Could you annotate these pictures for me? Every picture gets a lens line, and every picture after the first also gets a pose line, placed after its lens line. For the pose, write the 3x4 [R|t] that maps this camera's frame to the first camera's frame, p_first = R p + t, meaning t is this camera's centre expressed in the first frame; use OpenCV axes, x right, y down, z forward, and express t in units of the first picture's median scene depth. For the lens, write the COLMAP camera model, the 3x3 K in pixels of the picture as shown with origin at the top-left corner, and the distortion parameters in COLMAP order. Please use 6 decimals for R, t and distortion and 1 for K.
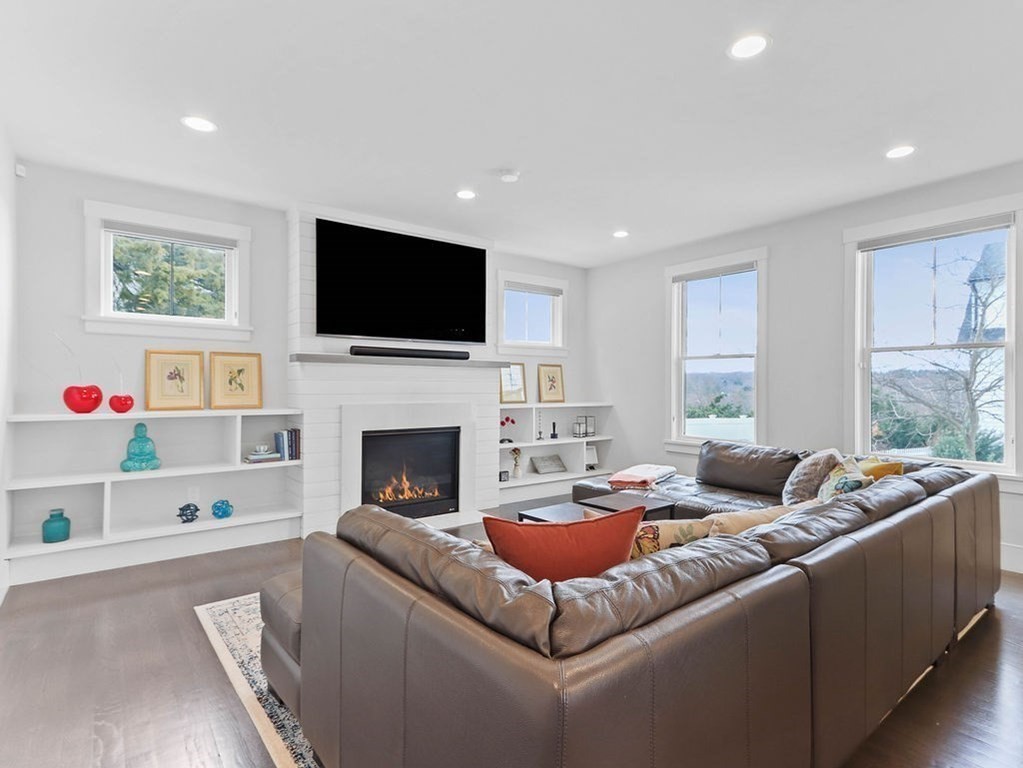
lens RADIAL K [[530.6, 0, 496.7], [0, 530.6, 381.4], [0, 0, 1]] dist [0.019218, -0.000591]
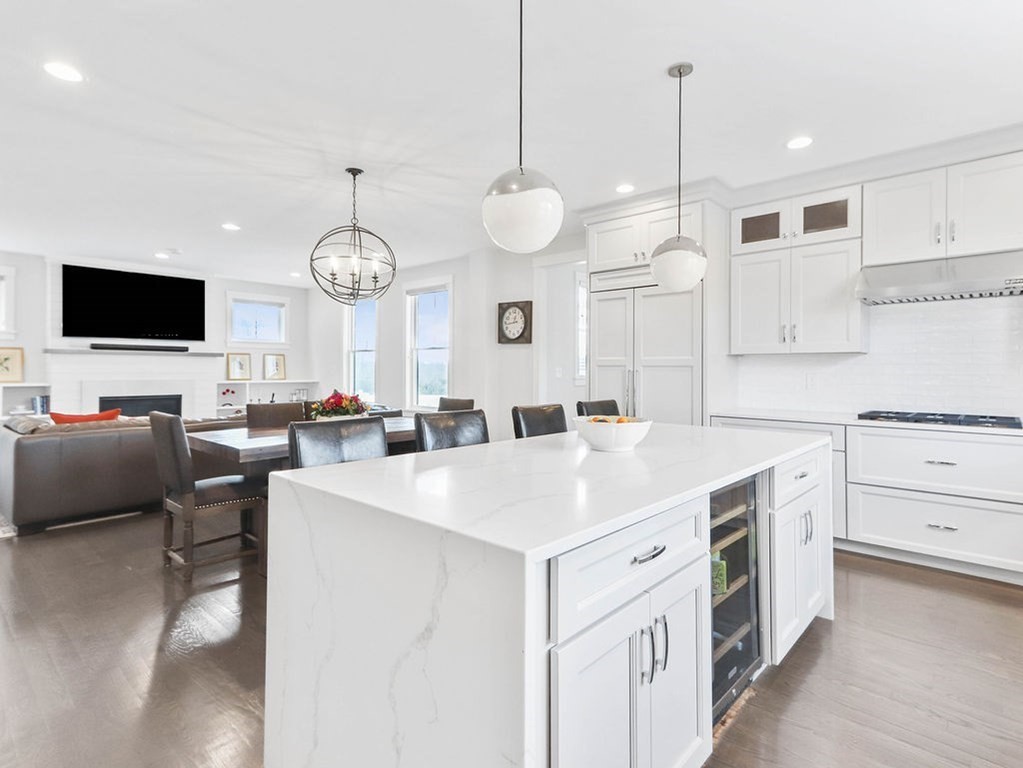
lens RADIAL K [[530.6, 0, 506.0], [0, 530.6, 366.5], [0, 0, 1]] dist [0.019218, -0.000591]
pose [[0.979396, 0.002149, 0.201937, 0.641372], [-0.003046, 0.999987, 0.004132, -0.008285], [-0.201925, -0.004662, 0.979390, -0.855449]]
